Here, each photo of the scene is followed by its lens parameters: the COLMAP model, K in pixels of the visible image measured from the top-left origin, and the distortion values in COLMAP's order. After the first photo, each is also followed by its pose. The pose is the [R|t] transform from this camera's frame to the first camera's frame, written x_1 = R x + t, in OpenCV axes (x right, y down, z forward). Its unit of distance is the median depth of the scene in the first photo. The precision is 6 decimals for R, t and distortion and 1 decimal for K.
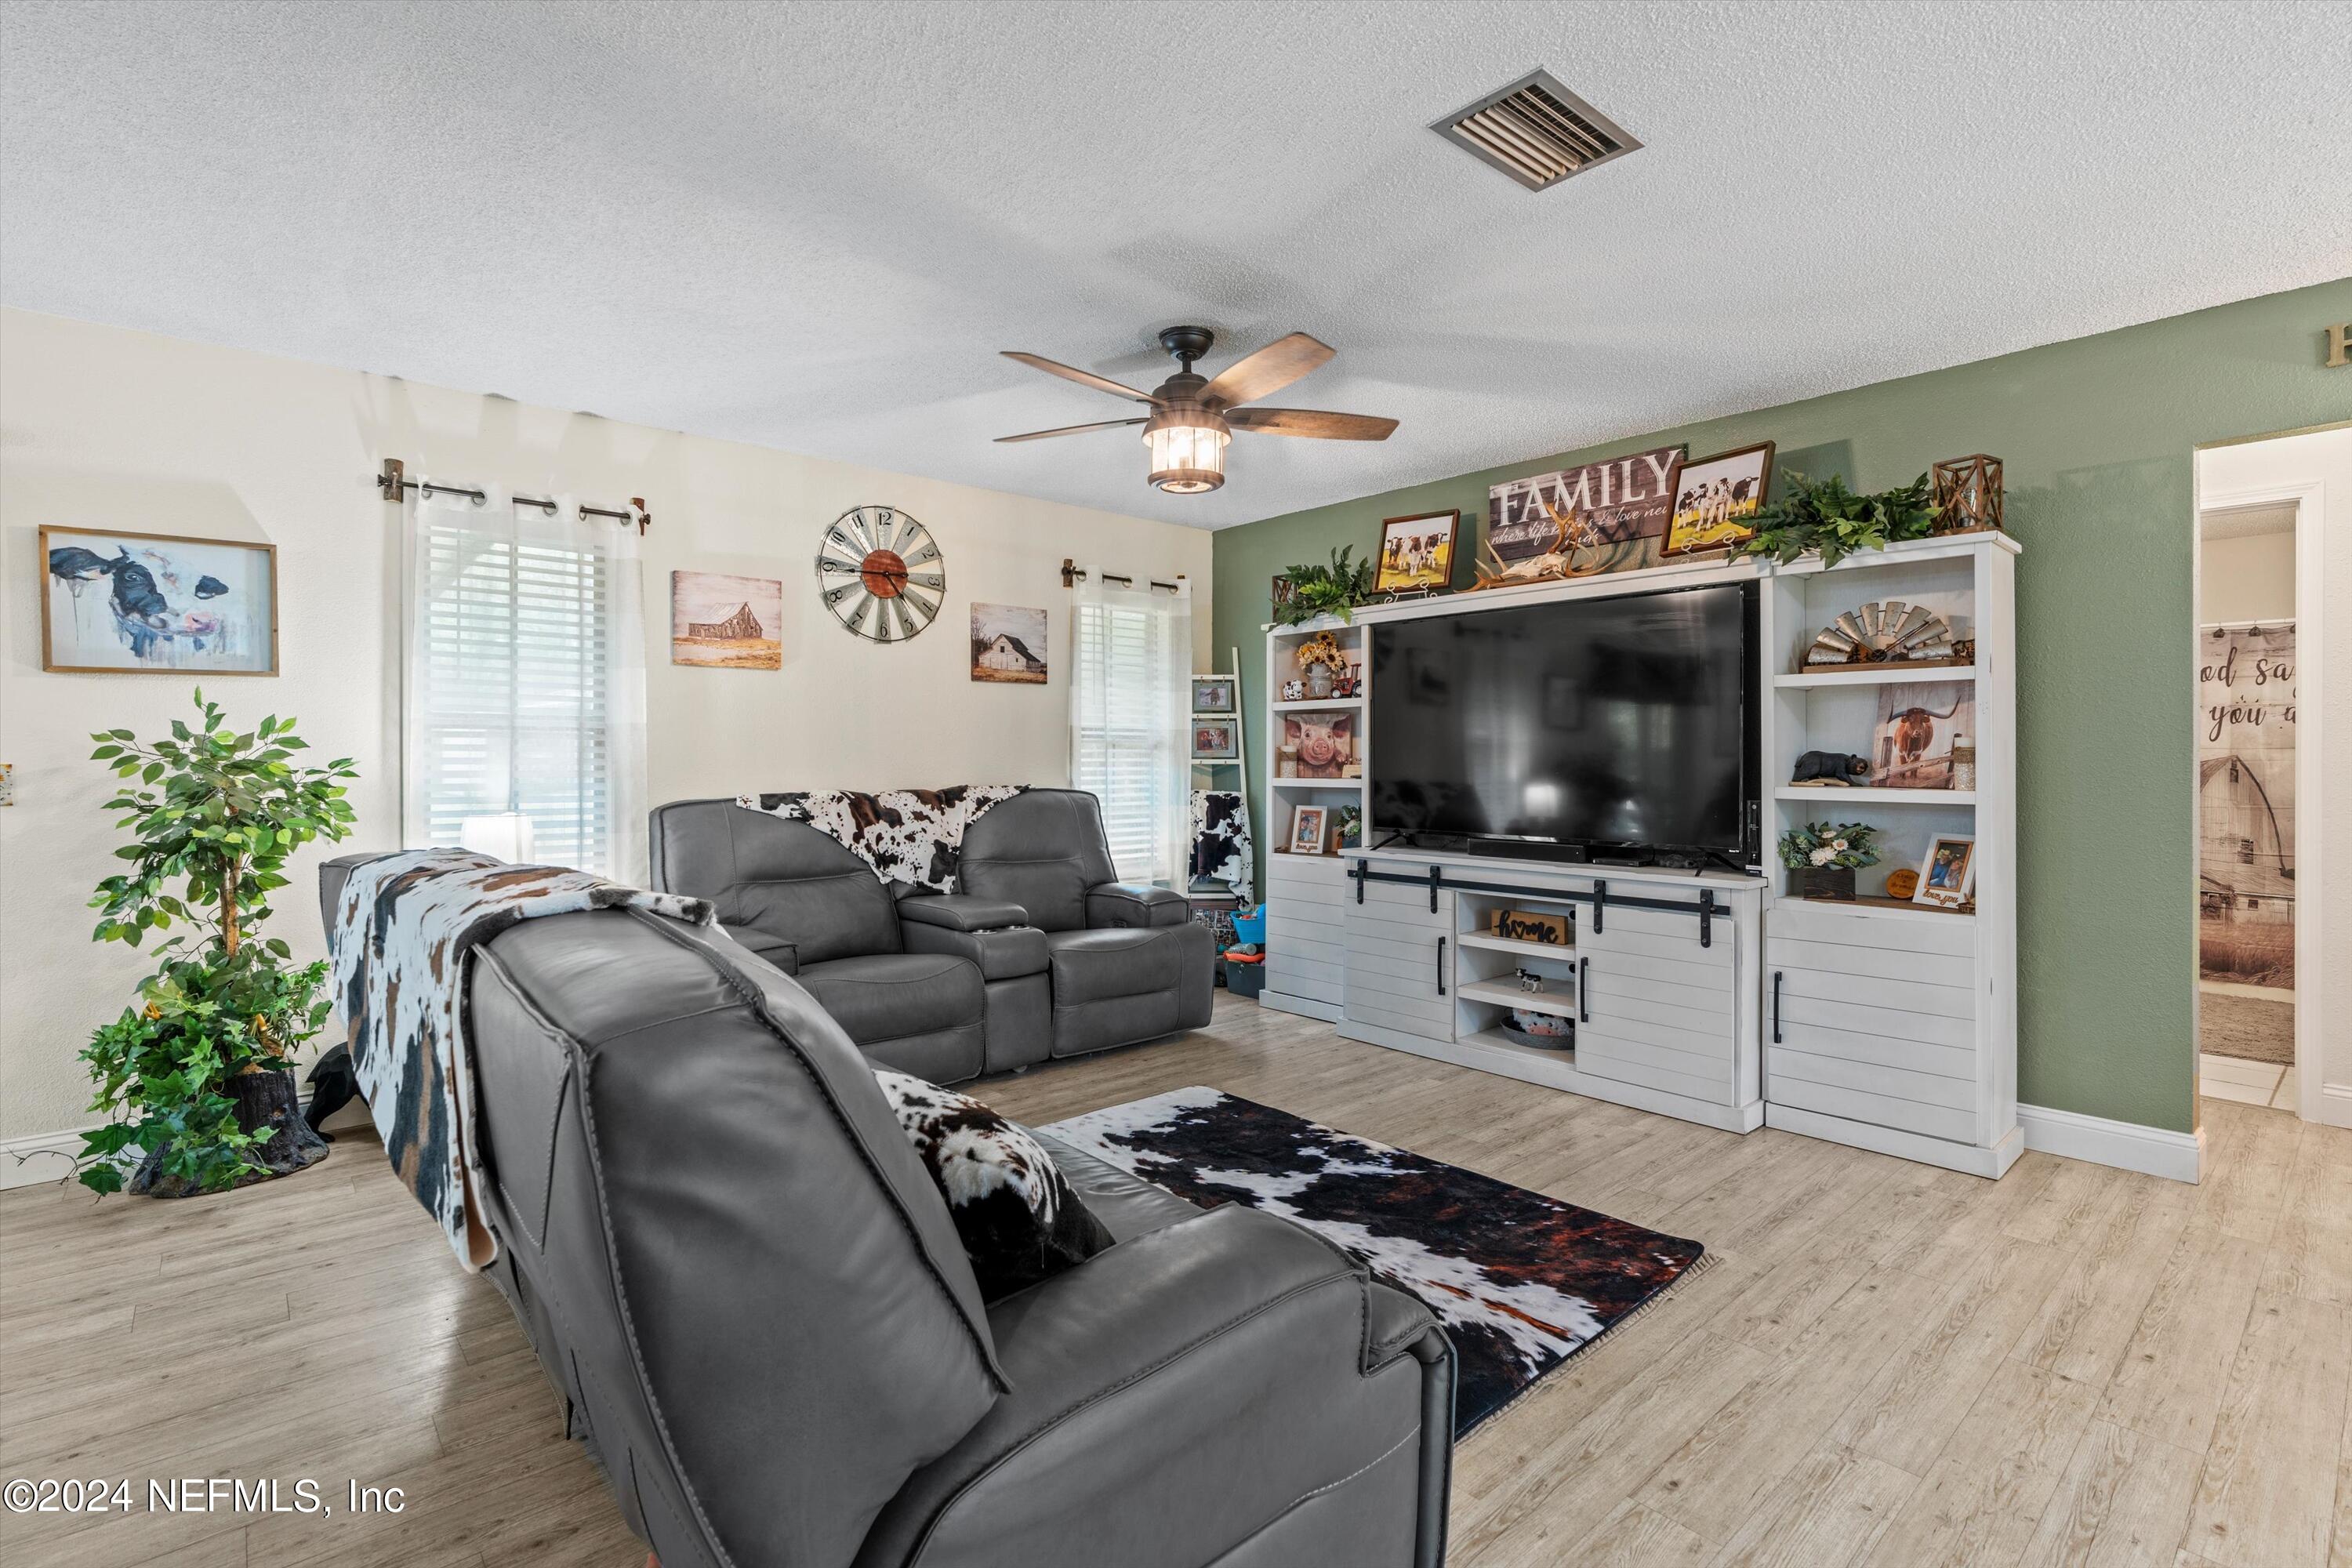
lens RADIAL K [[1099.9, 0, 1176.0], [0, 1099.9, 784.0], [0, 0, 1]] dist [-0.003750, -0.000155]
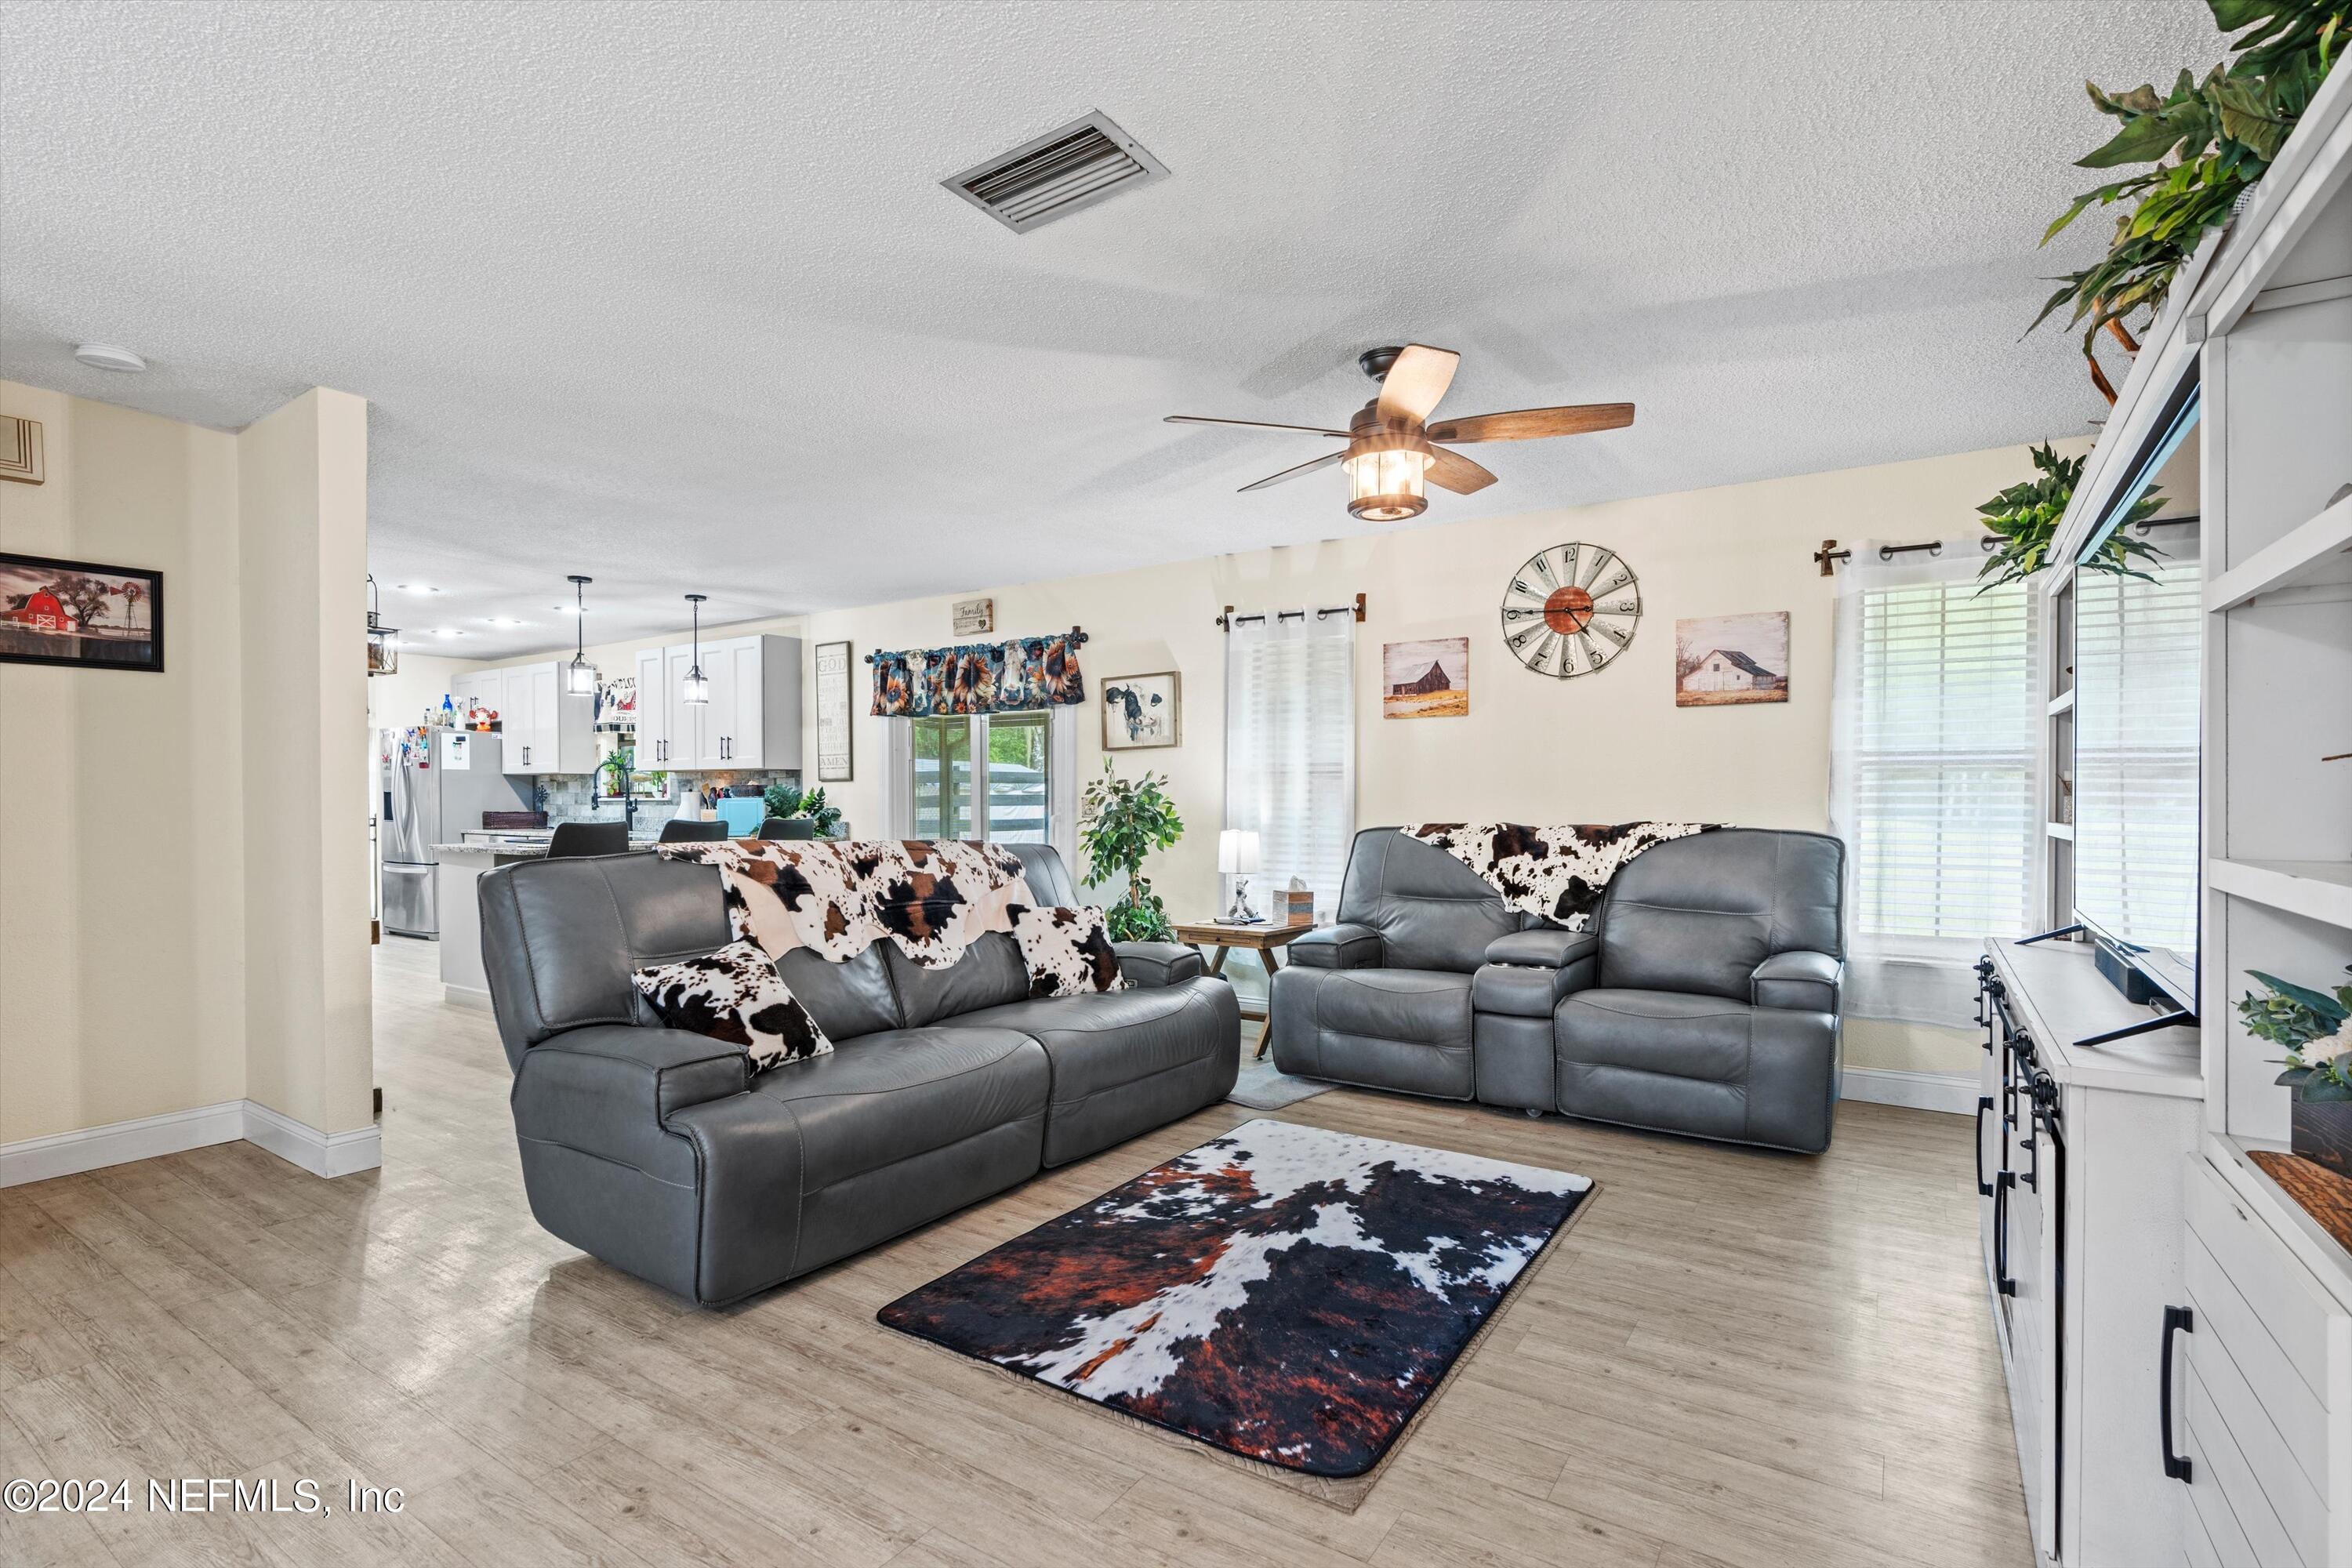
lens RADIAL K [[1096.9, 0, 1174.6], [0, 1096.9, 831.8], [0, 0, 1]] dist [-0.001814, 0.000081]
pose [[0.263458, 0.032243, -0.964132, 0.798567], [-0.020618, 0.999401, 0.027789, -0.010513], [0.964450, 0.012557, 0.263965, 0.498907]]
